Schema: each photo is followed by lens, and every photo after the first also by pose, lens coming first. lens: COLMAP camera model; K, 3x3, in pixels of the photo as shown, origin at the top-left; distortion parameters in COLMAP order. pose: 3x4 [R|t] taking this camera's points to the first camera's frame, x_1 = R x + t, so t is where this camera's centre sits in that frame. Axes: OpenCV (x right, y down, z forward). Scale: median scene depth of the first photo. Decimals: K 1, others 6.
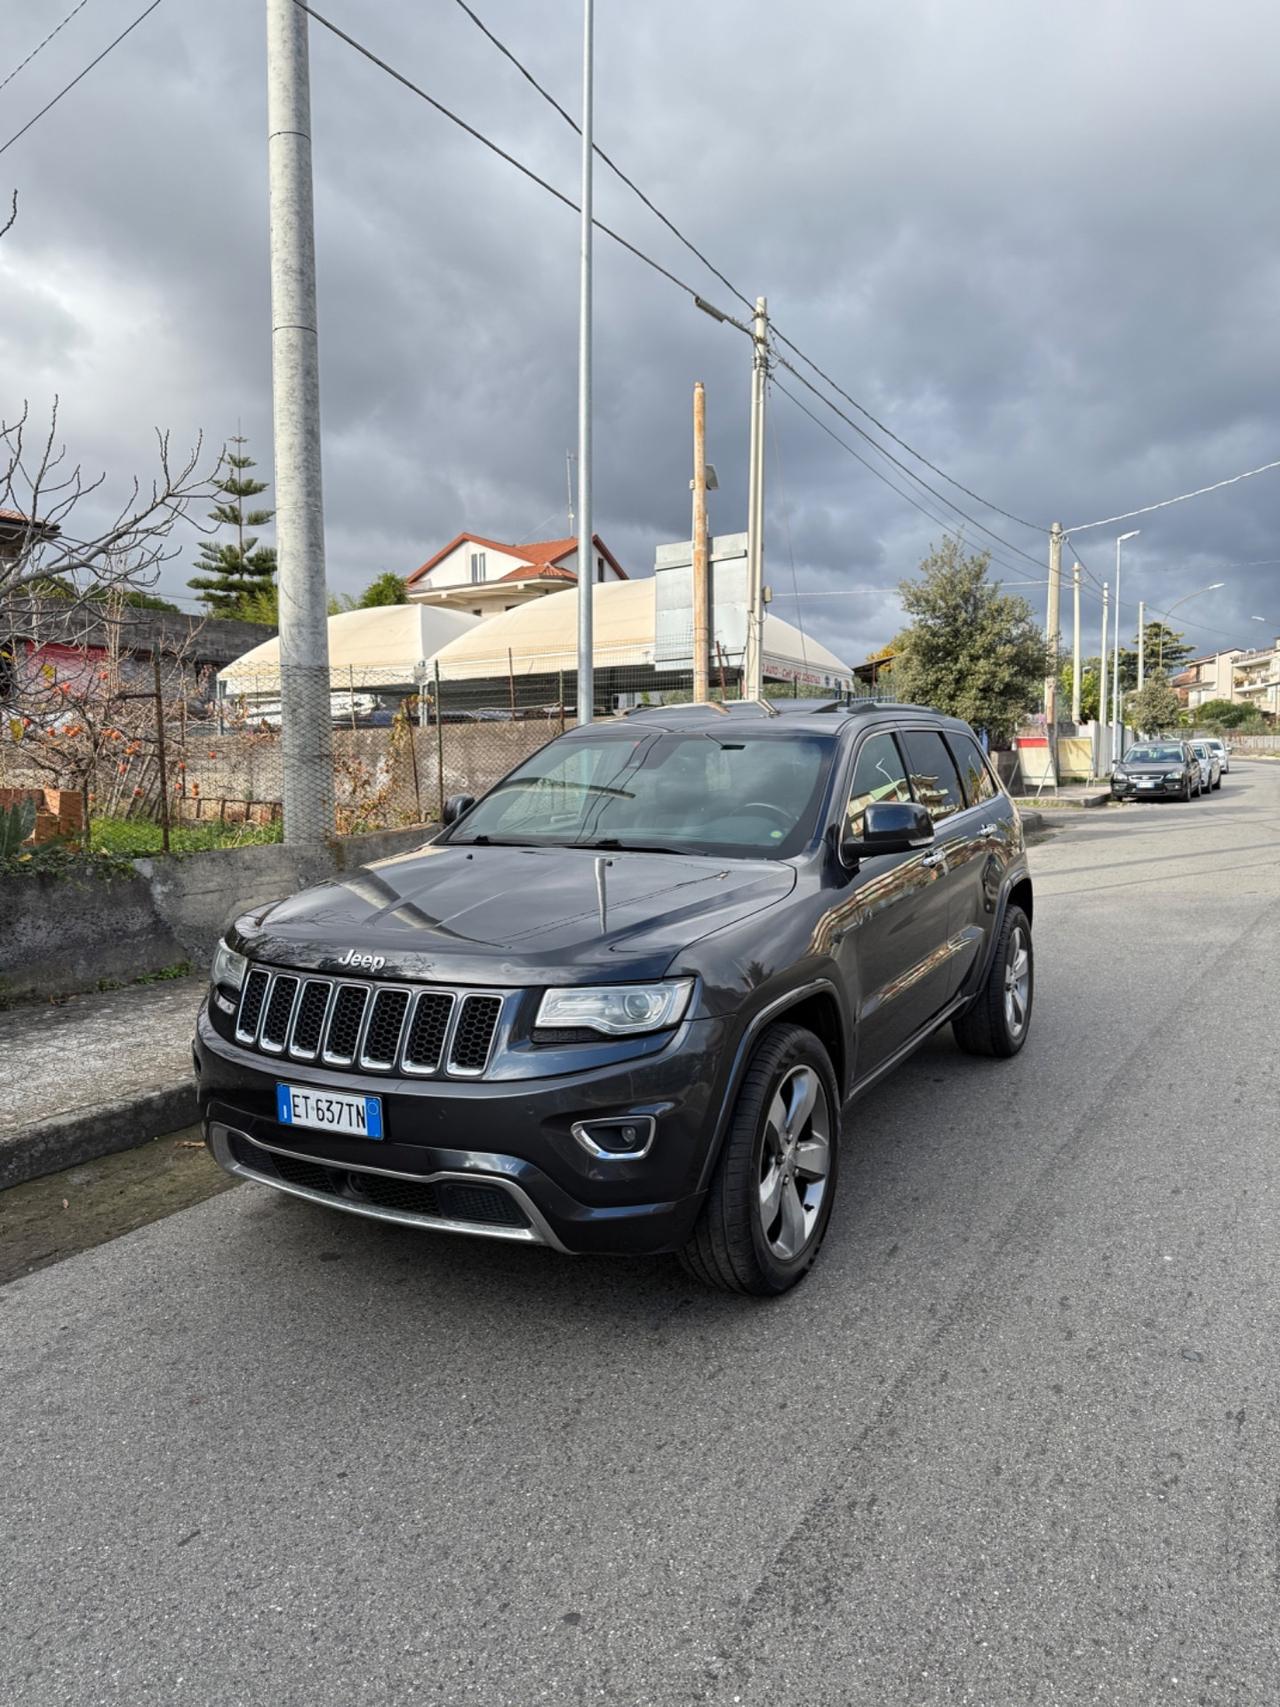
lens RADIAL K [[1177.2, 0, 647.5], [0, 1177.2, 844.8], [0, 0, 1]] dist [0.051122, -0.065142]
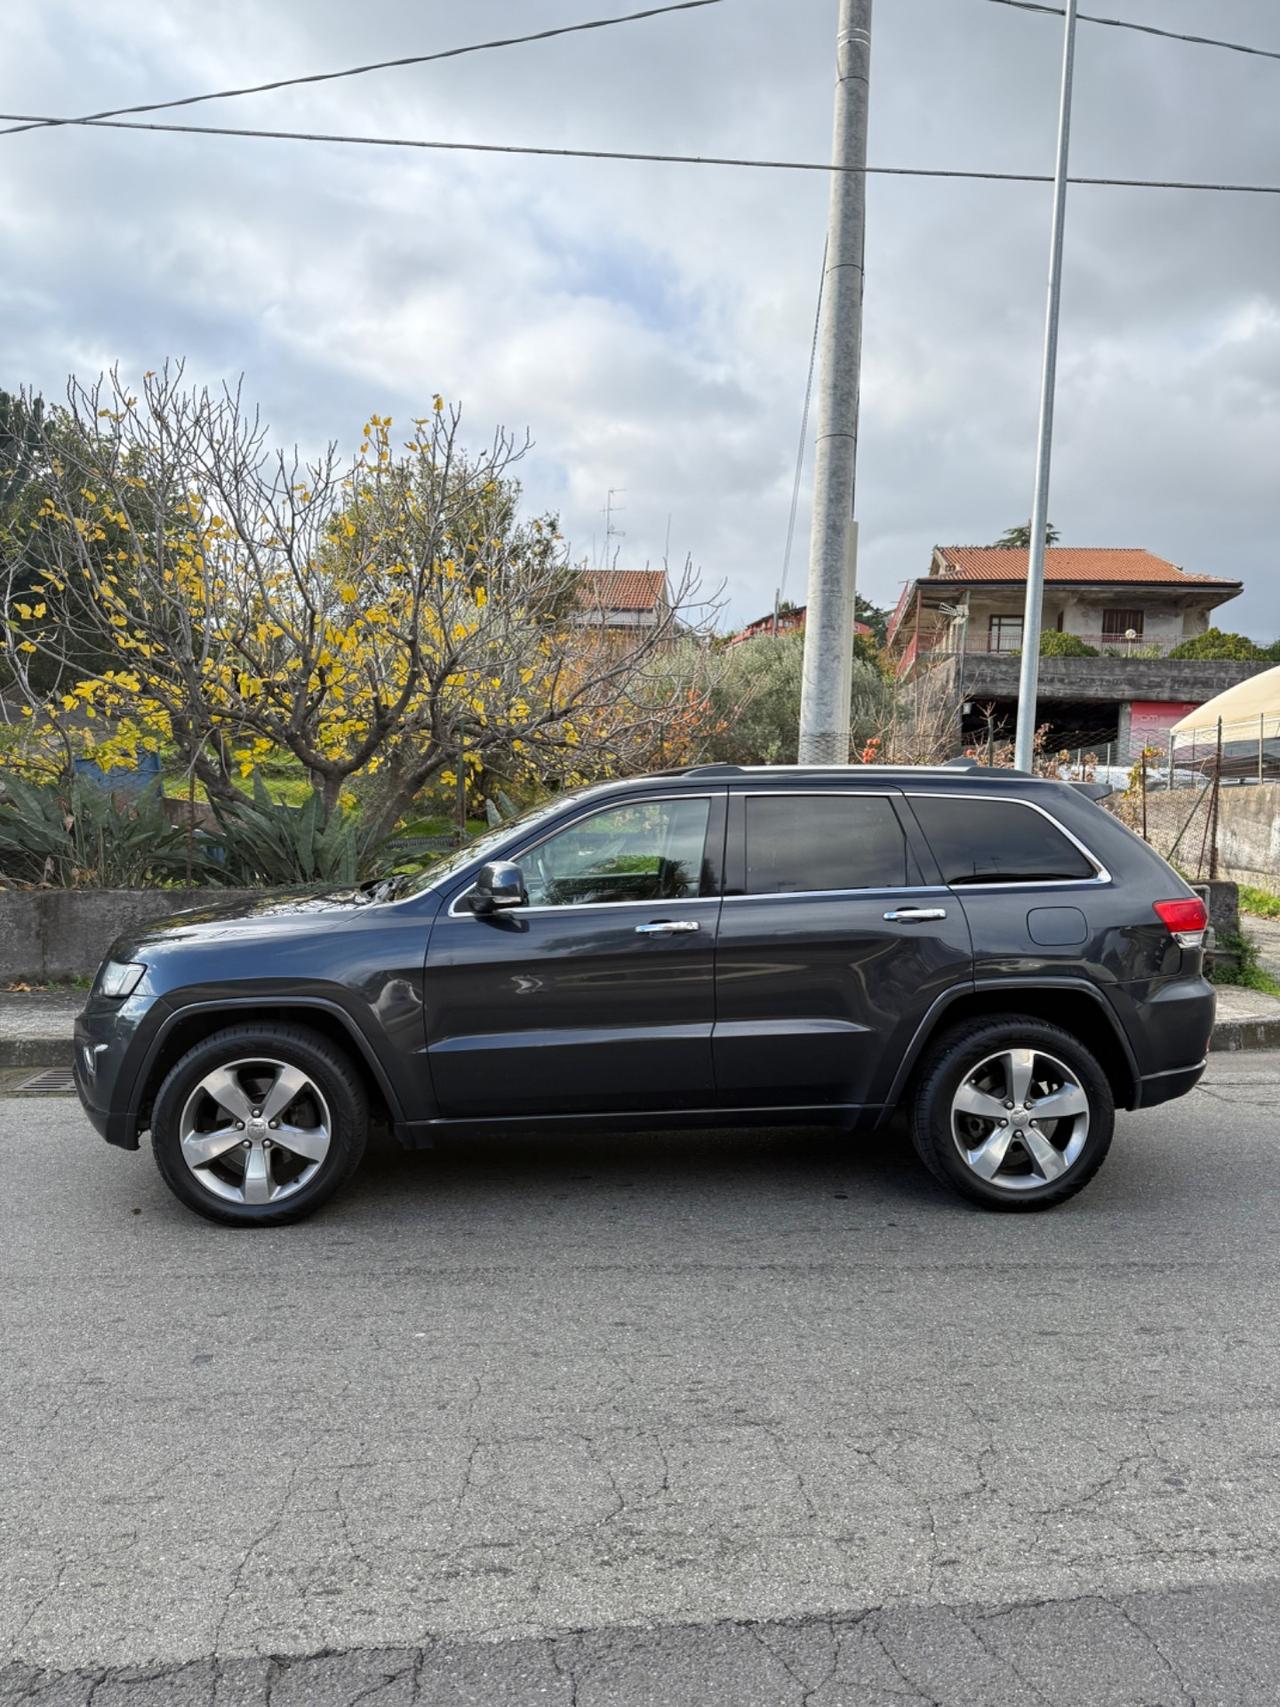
lens RADIAL K [[1175.0, 0, 648.9], [0, 1175.0, 860.2], [0, 0, 1]] dist [0.052021, -0.066464]
pose [[0.554777, 0.051696, -0.830391, 1.183939], [-0.077328, 0.996951, 0.010402, -0.061230], [0.828398, 0.058442, 0.557083, 0.518797]]
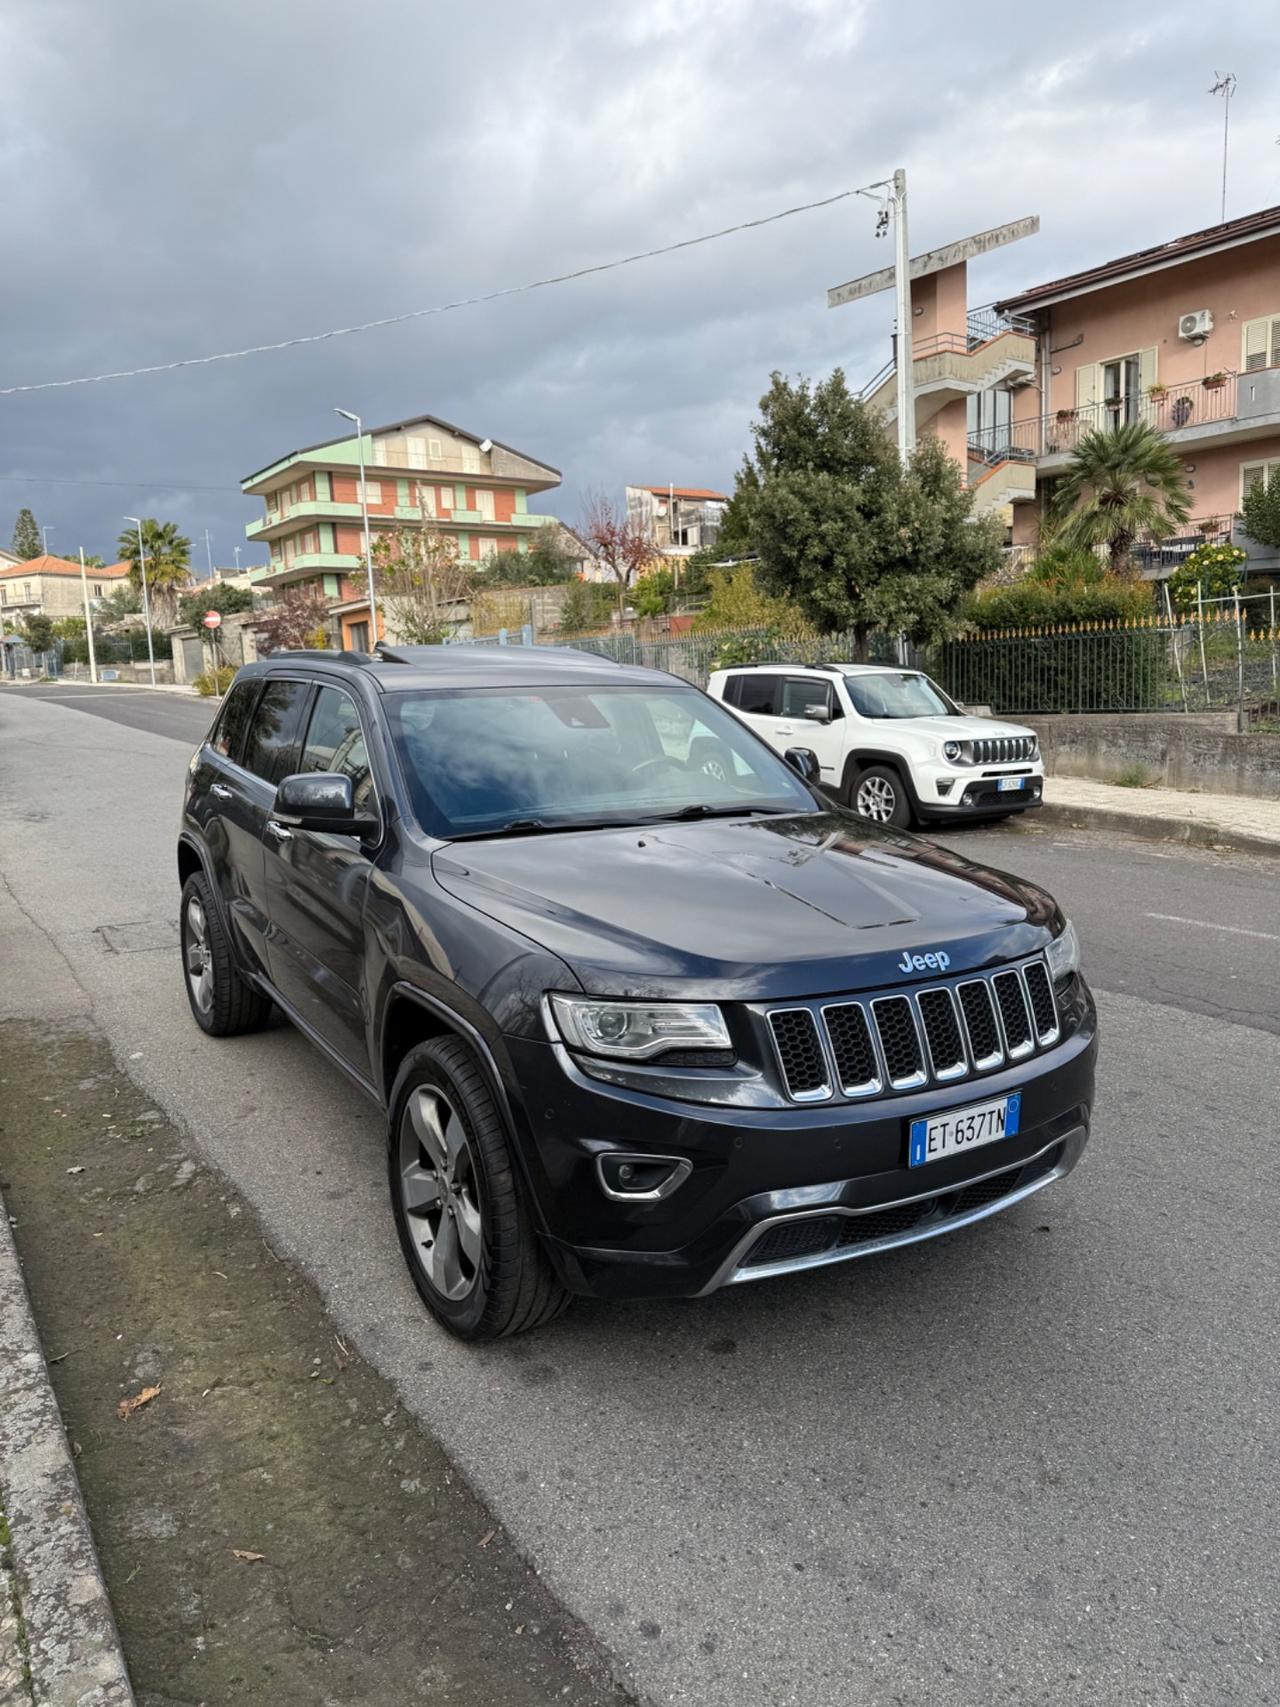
lens RADIAL K [[1181.1, 0, 632.3], [0, 1181.1, 849.6], [0, 0, 1]] dist [0.030991, -0.031448]
pose [[0.504907, -0.131514, 0.853096, -0.854595], [0.073367, 0.991287, 0.109395, -0.076304], [-0.860050, 0.007355, 0.510156, 0.571670]]
